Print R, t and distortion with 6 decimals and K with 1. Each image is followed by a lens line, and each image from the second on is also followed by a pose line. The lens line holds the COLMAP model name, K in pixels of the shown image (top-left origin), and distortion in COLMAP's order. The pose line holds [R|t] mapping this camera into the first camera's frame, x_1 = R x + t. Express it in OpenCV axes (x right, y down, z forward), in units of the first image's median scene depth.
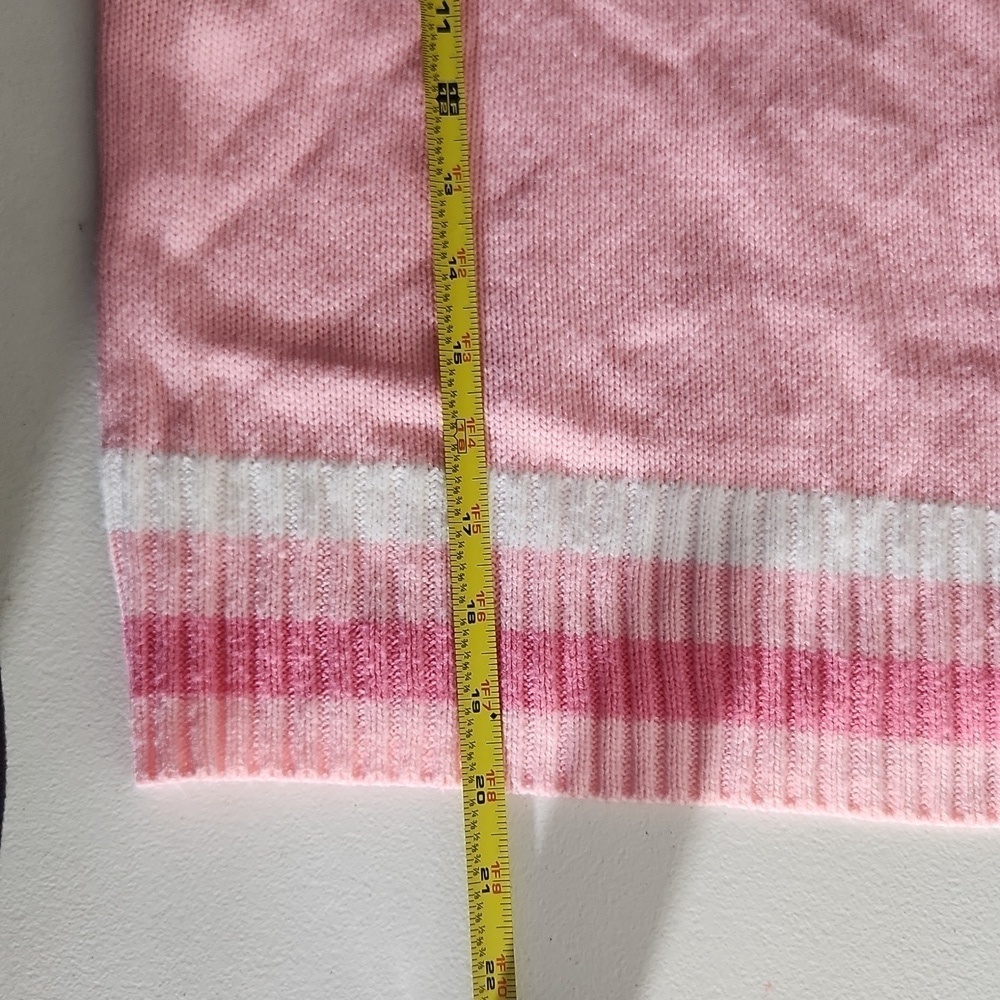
lens RADIAL K [[1354.2, 0, 500.0], [0, 1354.2, 500.0], [0, 0, 1]] dist [0.067618, -0.099243]
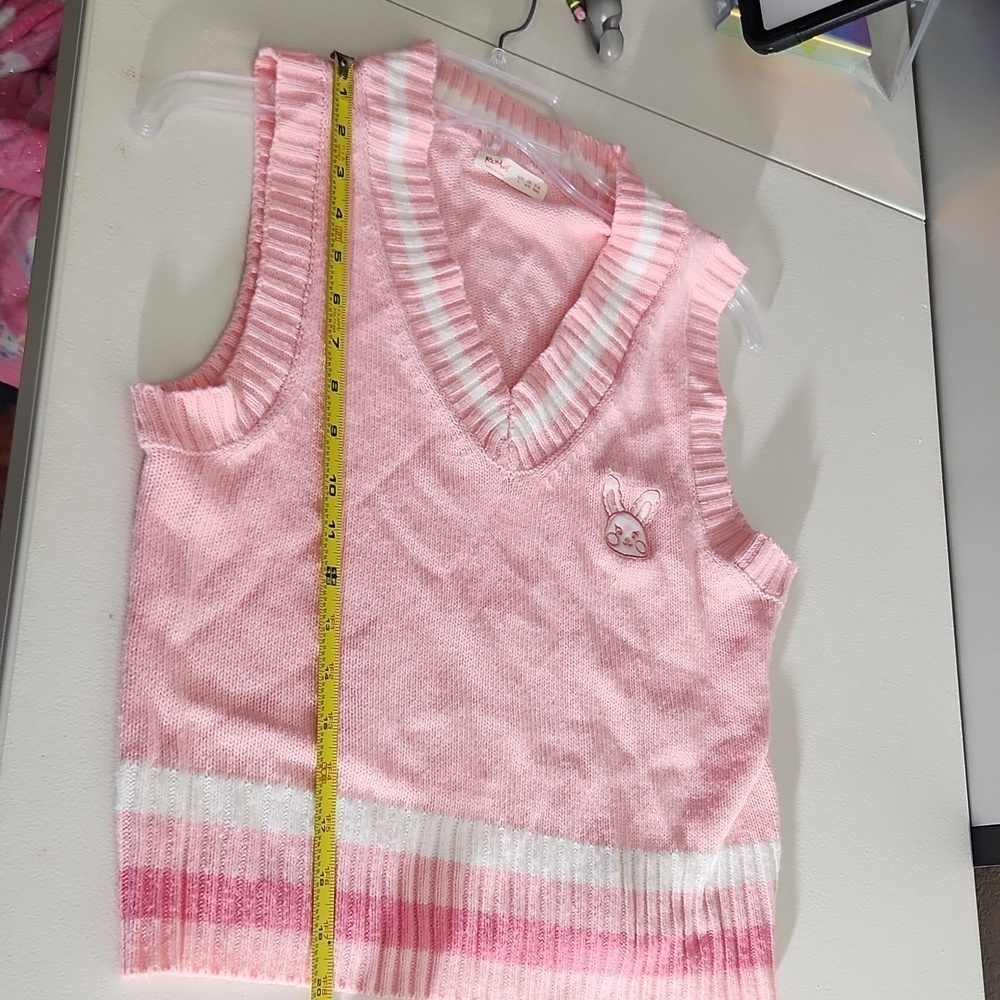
lens RADIAL K [[1354.2, 0, 500.0], [0, 1354.2, 500.0], [0, 0, 1]] dist [0.067618, -0.099243]
pose [[0.868330, 0.197009, 0.455181, -0.700100], [-0.096173, 0.967189, -0.235150, 0.002395], [-0.486573, 0.160412, 0.858787, -0.663628]]
